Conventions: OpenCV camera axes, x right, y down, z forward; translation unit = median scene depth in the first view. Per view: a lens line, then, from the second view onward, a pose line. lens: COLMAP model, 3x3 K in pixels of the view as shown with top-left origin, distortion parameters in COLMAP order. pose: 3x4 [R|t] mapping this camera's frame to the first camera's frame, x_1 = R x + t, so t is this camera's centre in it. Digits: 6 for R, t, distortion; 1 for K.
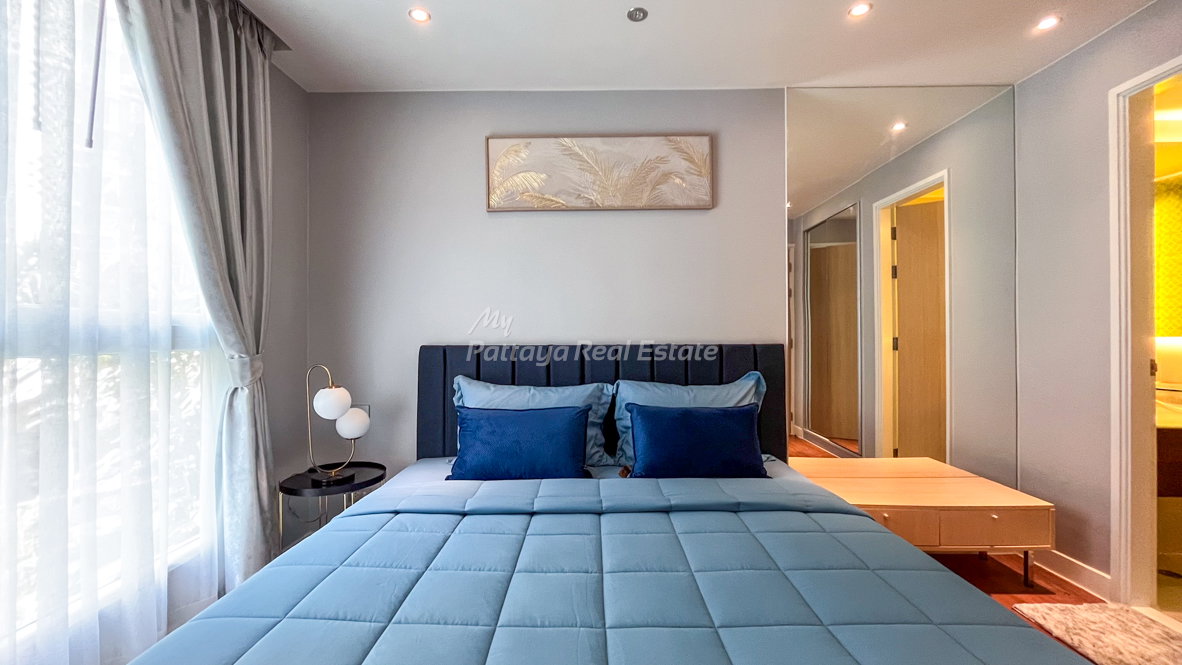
lens RADIAL K [[476.7, 0, 591.0], [0, 476.7, 332.5], [0, 0, 1]] dist [-0.002868, -0.000231]
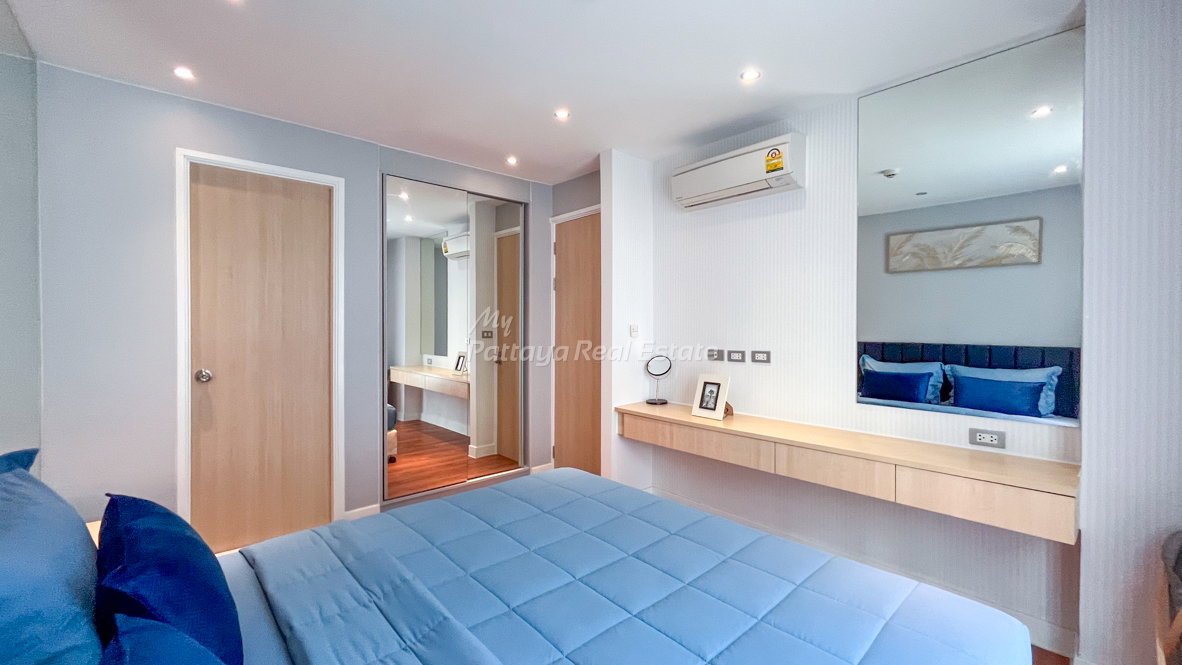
lens RADIAL K [[476.7, 0, 591.0], [0, 476.7, 332.5], [0, 0, 1]] dist [-0.002868, -0.000231]
pose [[-0.678303, -0.008725, 0.734731, -0.431829], [-0.008467, 0.999956, 0.004057, -0.048834], [-0.734734, -0.003469, -0.678347, 0.900352]]
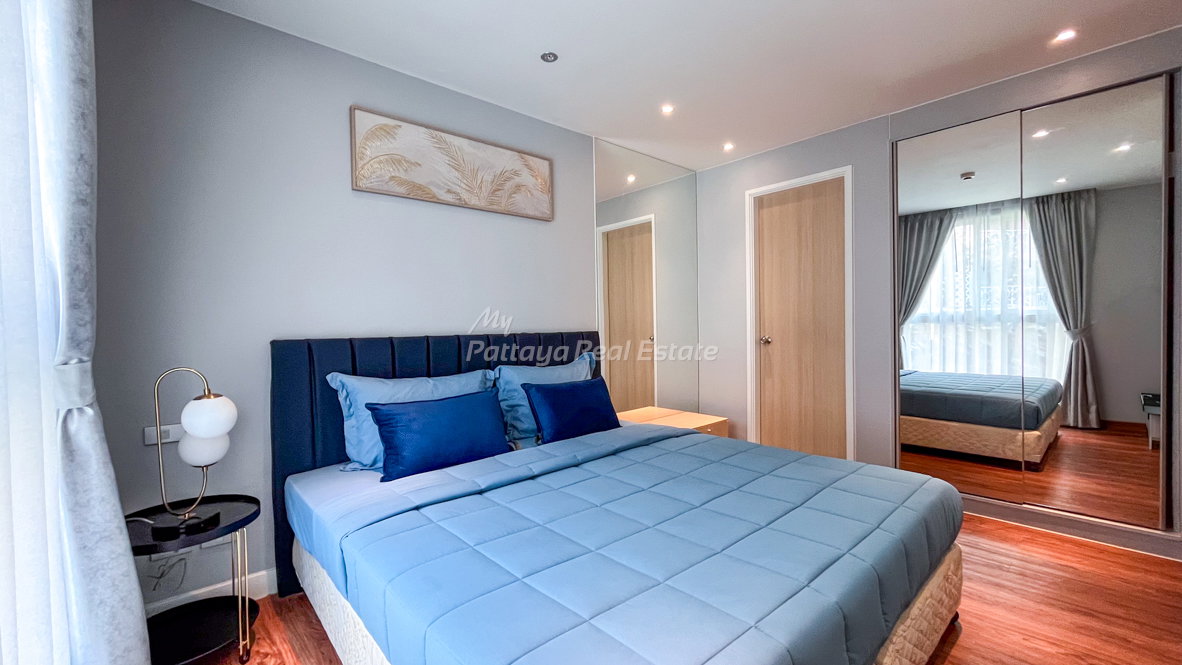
lens RADIAL K [[476.7, 0, 591.0], [0, 476.7, 332.5], [0, 0, 1]] dist [-0.002868, -0.000231]
pose [[0.733317, -0.018551, 0.679634, -0.541810], [0.008489, 0.999800, 0.018130, 0.004018], [-0.679834, -0.007525, 0.733328, 0.035495]]
